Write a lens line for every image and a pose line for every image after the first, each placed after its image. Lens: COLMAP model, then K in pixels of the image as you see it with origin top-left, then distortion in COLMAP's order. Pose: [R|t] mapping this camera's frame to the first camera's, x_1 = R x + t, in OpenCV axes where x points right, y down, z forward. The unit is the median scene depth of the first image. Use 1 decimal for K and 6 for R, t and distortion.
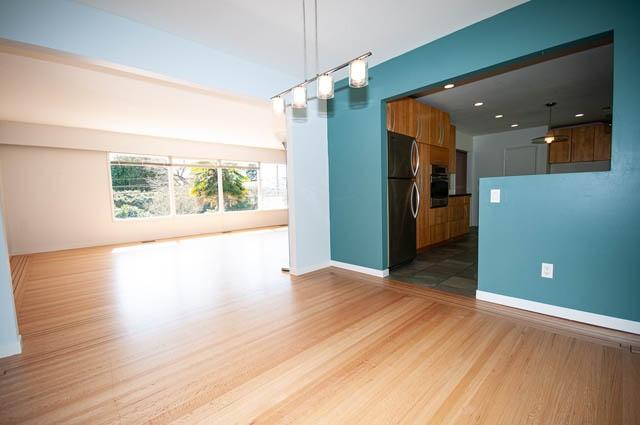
lens RADIAL K [[286.2, 0, 321.8], [0, 286.2, 215.7], [0, 0, 1]] dist [0.004683, -0.000165]
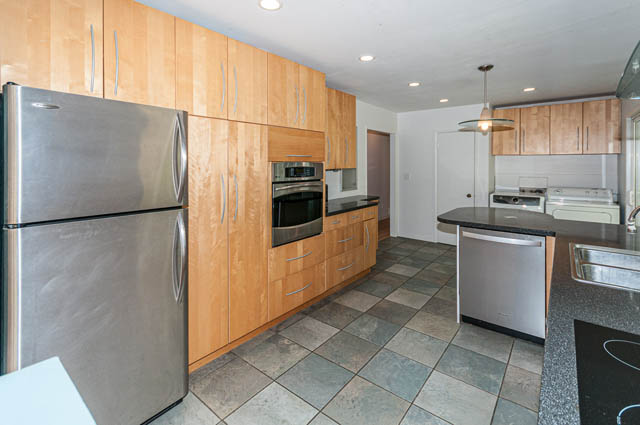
lens RADIAL K [[302.2, 0, 312.3], [0, 302.2, 166.5], [0, 0, 1]] dist [-0.000258, 0.000567]
pose [[0.994394, 0.024066, 0.102965, 0.296538], [-0.016998, 0.997473, -0.068980, -0.102831], [-0.104365, 0.066843, 0.992290, 0.333360]]
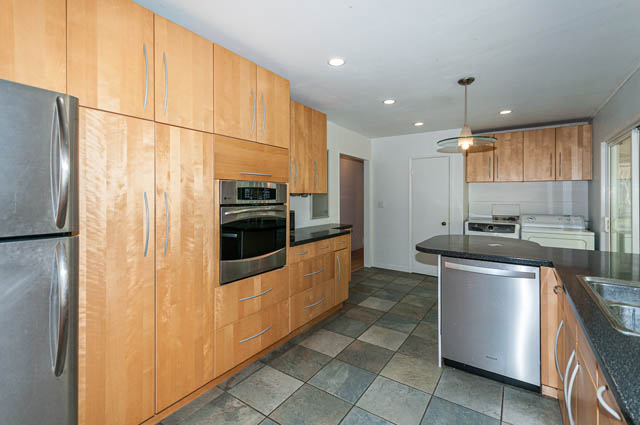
lens RADIAL K [[286.2, 0, 314.1], [0, 286.2, 196.0], [0, 0, 1]] dist [0.004683, -0.000165]
pose [[0.983466, 0.027563, 0.178985, 0.331272], [-0.012814, 0.996464, -0.083040, -0.093419], [-0.180640, 0.079374, 0.980341, 0.420252]]
